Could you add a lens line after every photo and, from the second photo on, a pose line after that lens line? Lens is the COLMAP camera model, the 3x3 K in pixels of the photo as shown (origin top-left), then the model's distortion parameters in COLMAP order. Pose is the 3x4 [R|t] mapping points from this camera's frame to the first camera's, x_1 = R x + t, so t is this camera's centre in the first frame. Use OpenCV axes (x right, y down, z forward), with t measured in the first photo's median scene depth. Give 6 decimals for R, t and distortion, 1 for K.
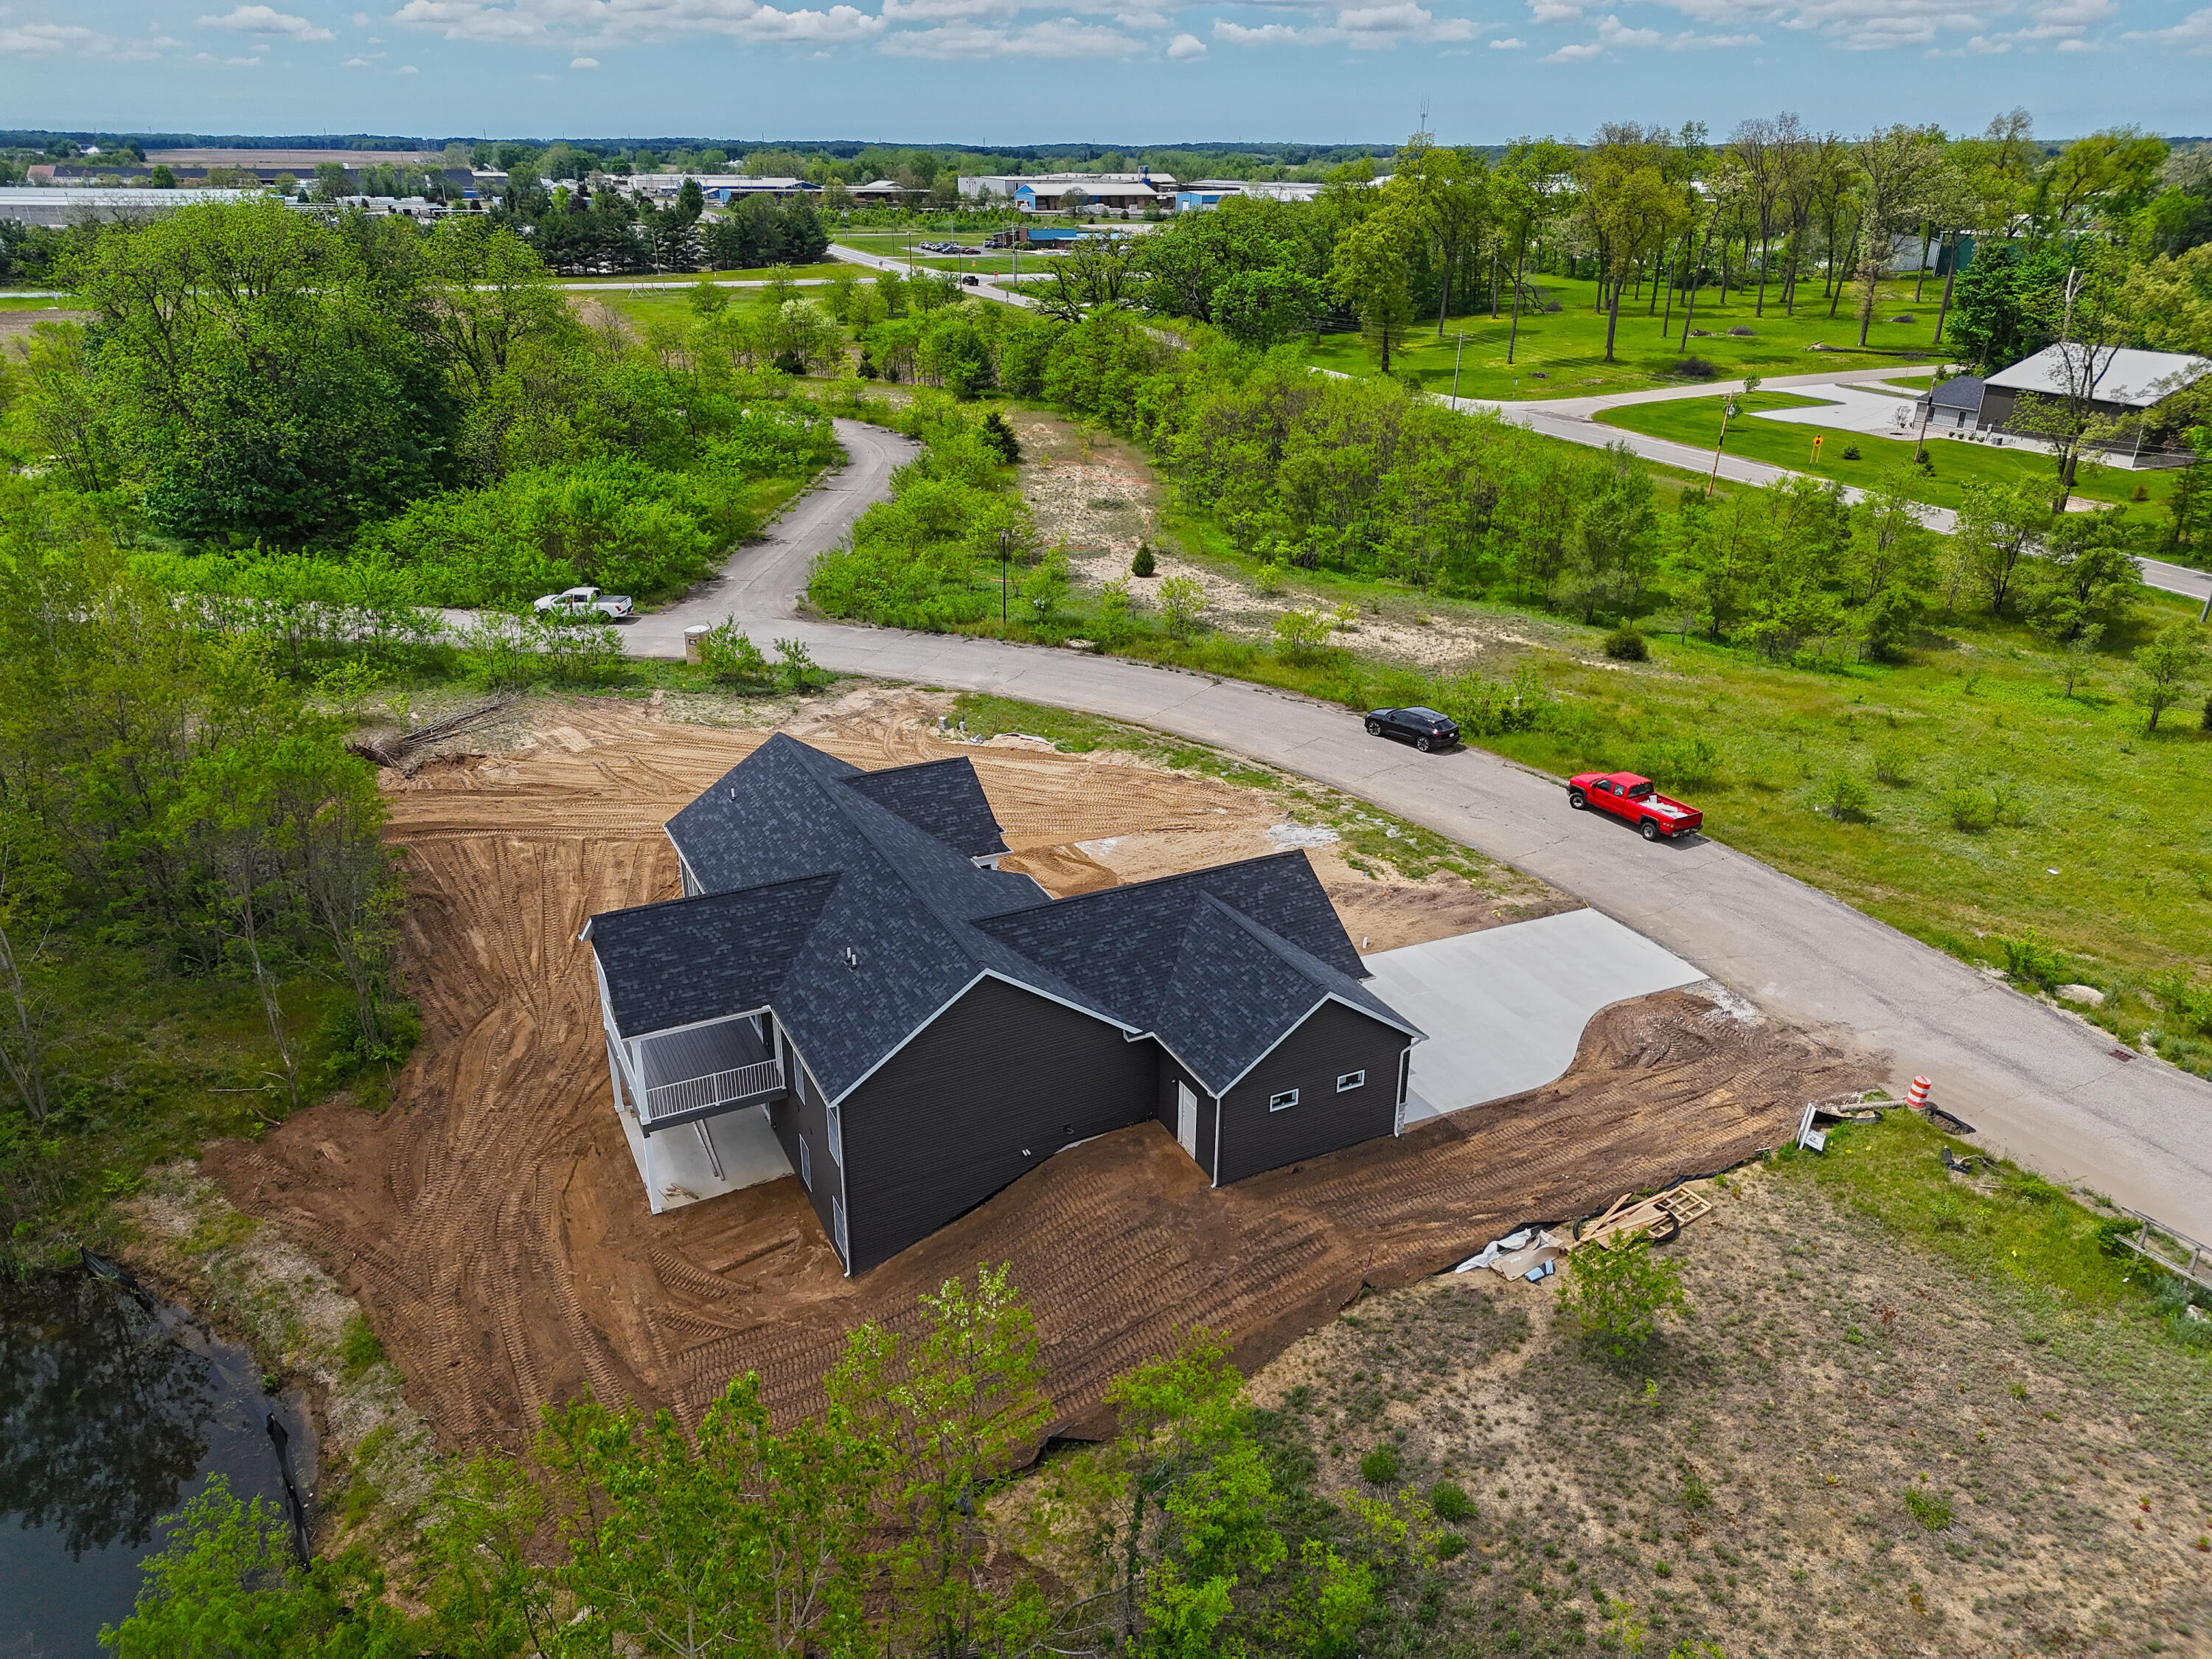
lens RADIAL K [[1539.9, 0, 1111.9], [0, 1539.9, 843.9], [0, 0, 1]] dist [0.065447, -0.058351]
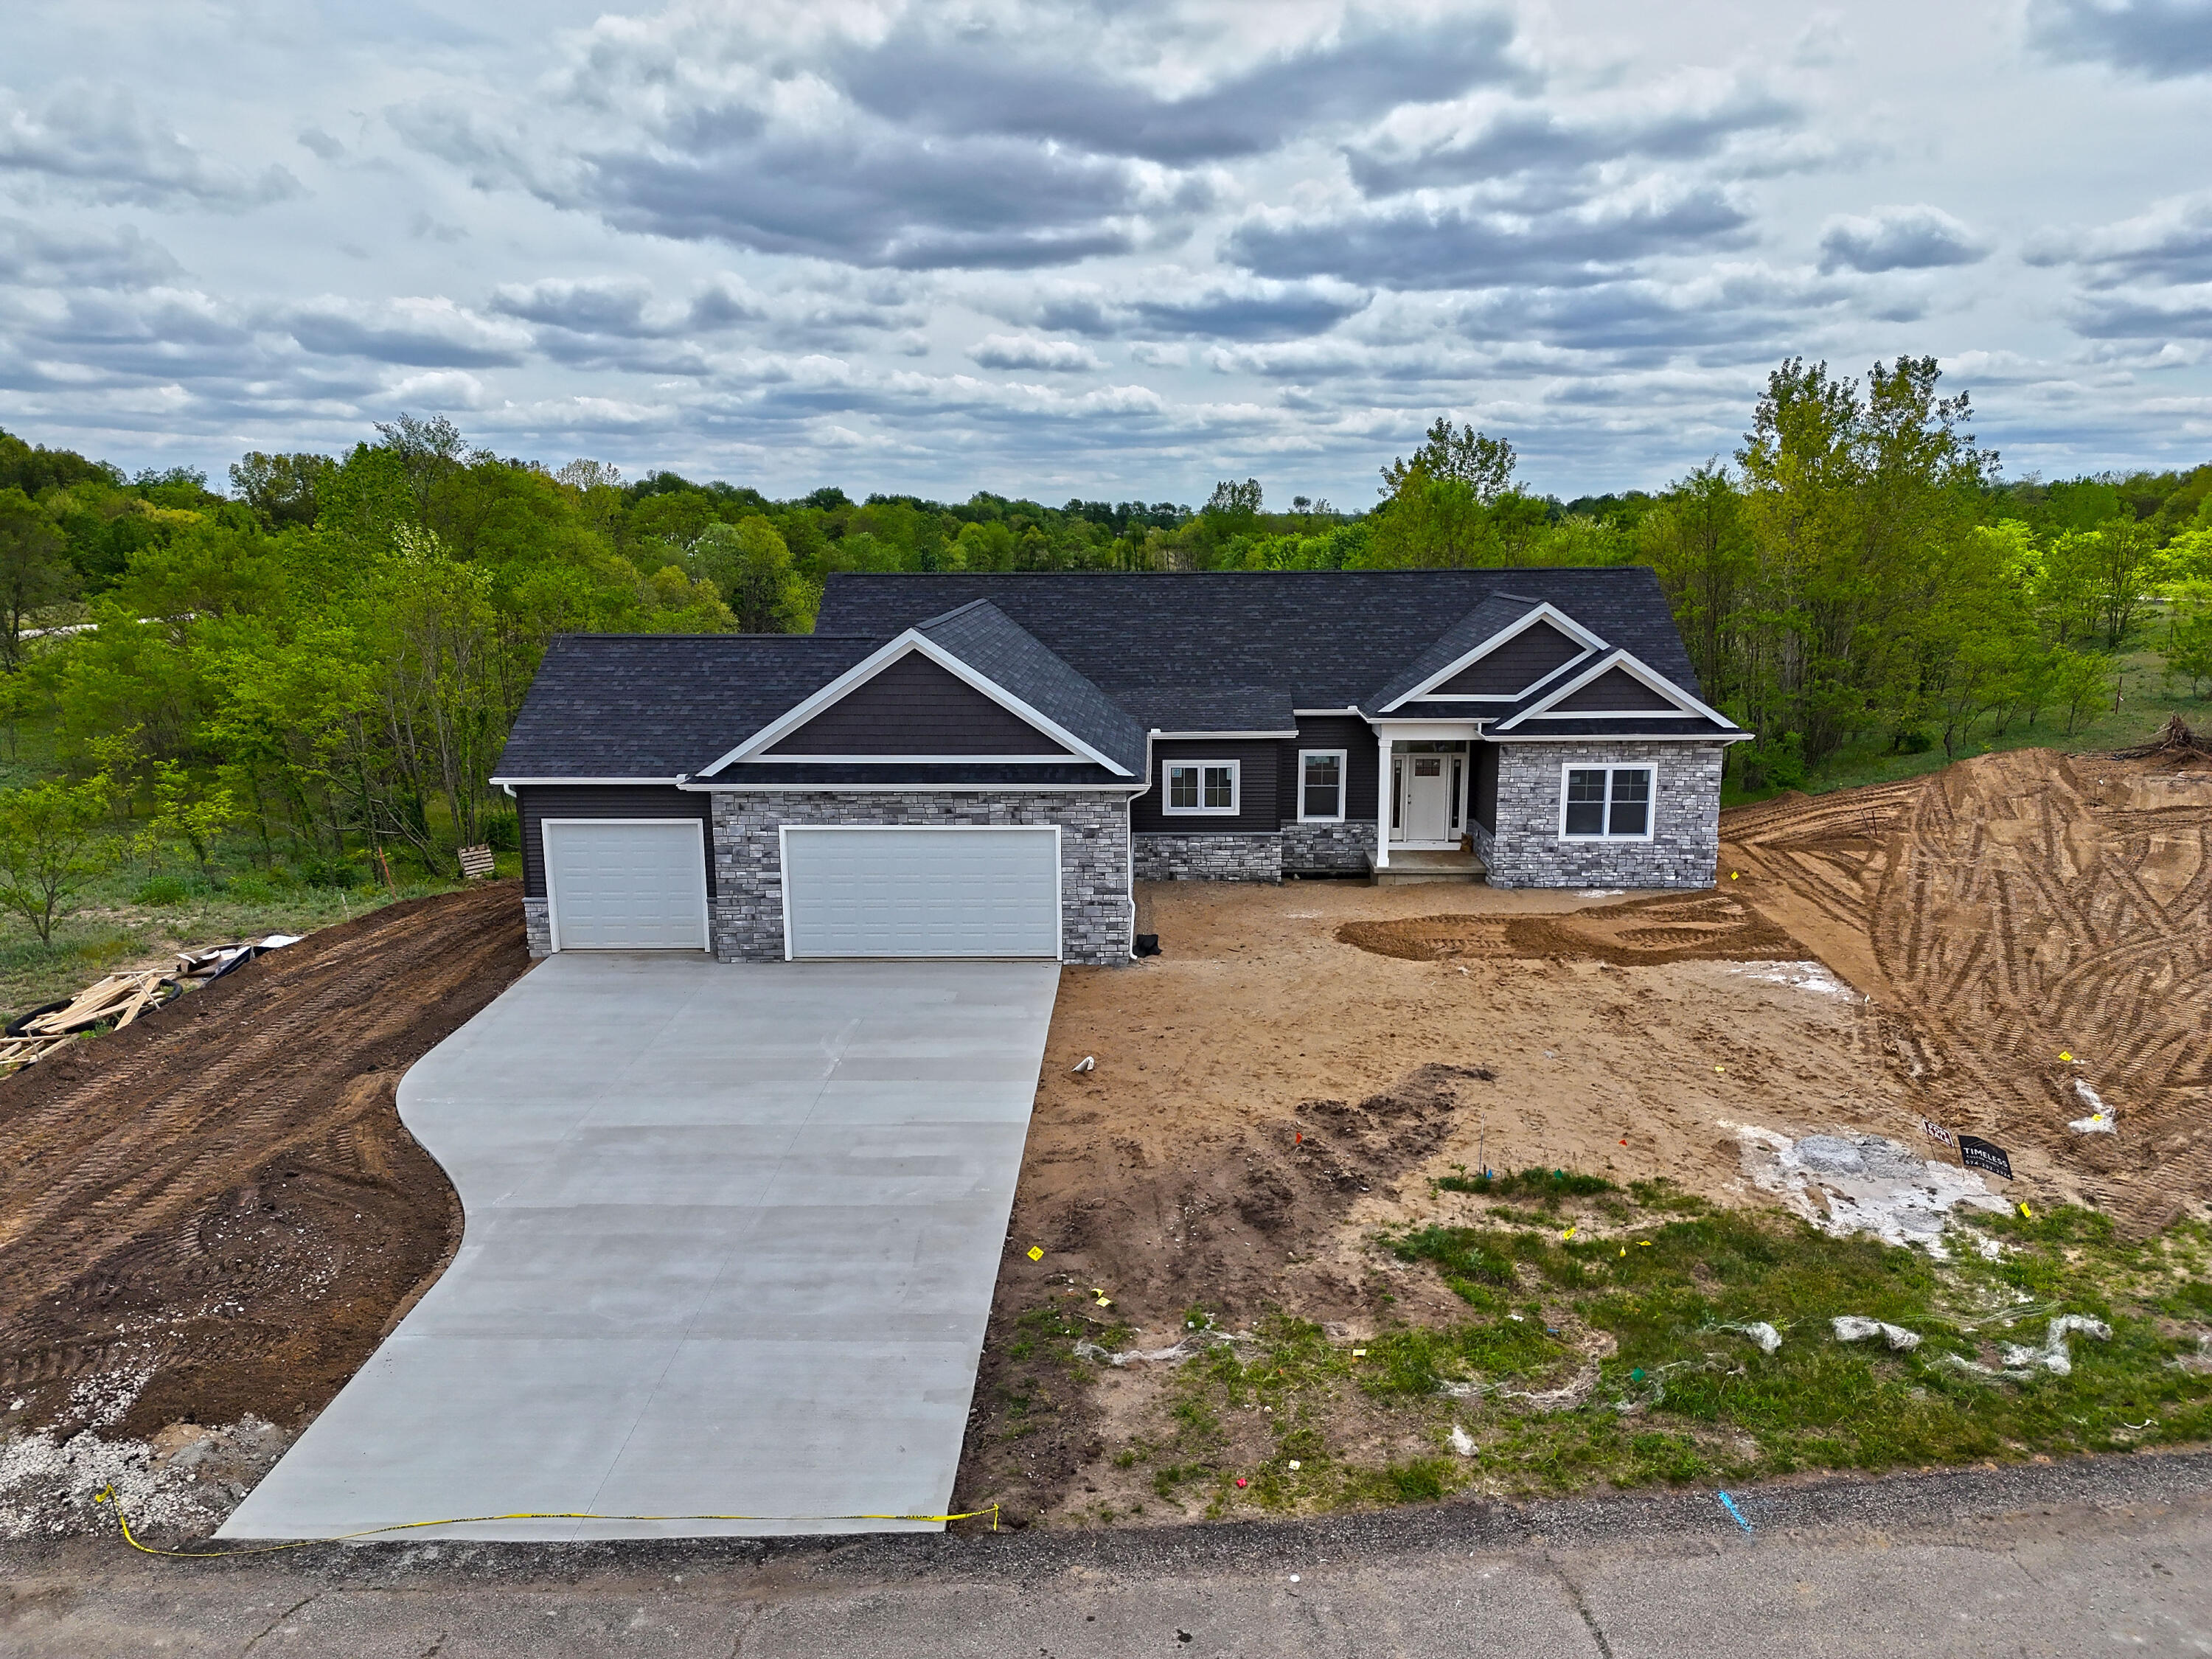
lens RADIAL K [[1539.9, 0, 1110.5], [0, 1539.9, 820.2], [0, 0, 1]] dist [0.065447, -0.058351]
pose [[-0.464687, 0.167103, -0.869565, 0.394306], [-0.355687, 0.864095, 0.356127, -0.107346], [0.810897, 0.474780, -0.342097, 0.882761]]
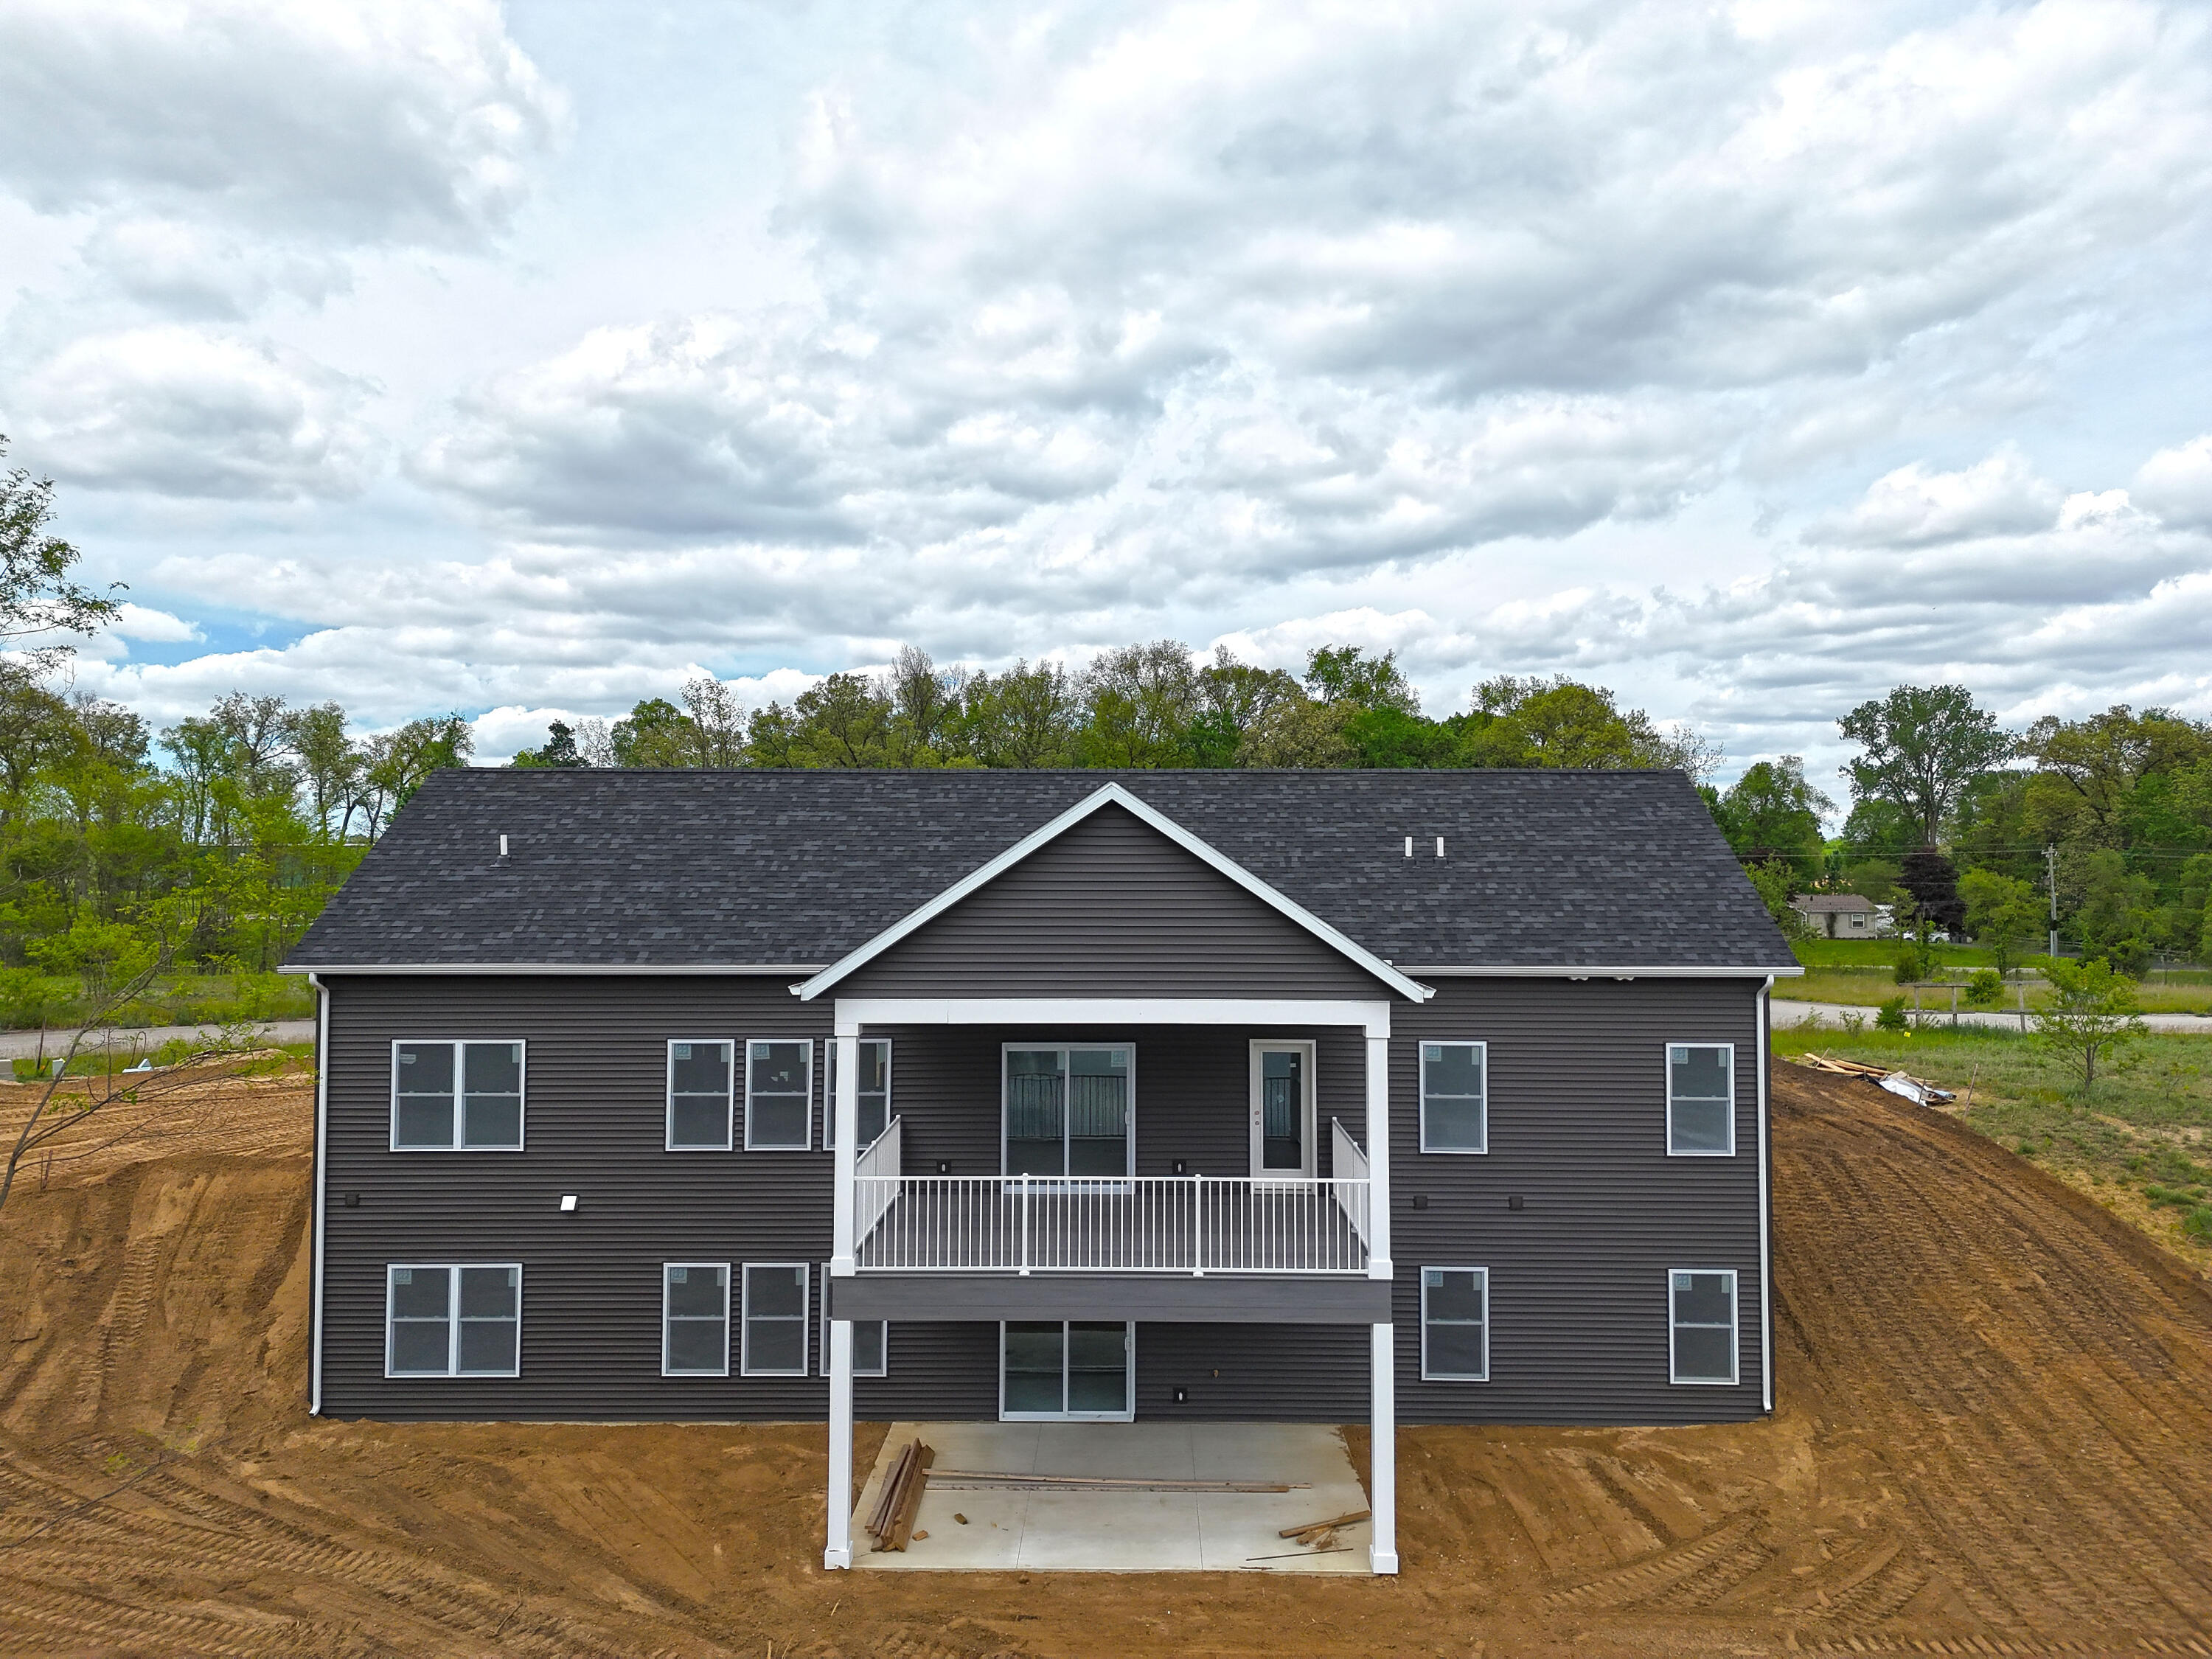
lens RADIAL K [[1539.9, 0, 1124.6], [0, 1539.9, 841.6], [0, 0, 1]] dist [0.065447, -0.058351]
pose [[0.453334, 0.016870, 0.891181, -0.423036], [0.361384, 0.910480, -0.201068, 0.086236], [-0.814794, 0.413210, 0.406655, 0.539984]]
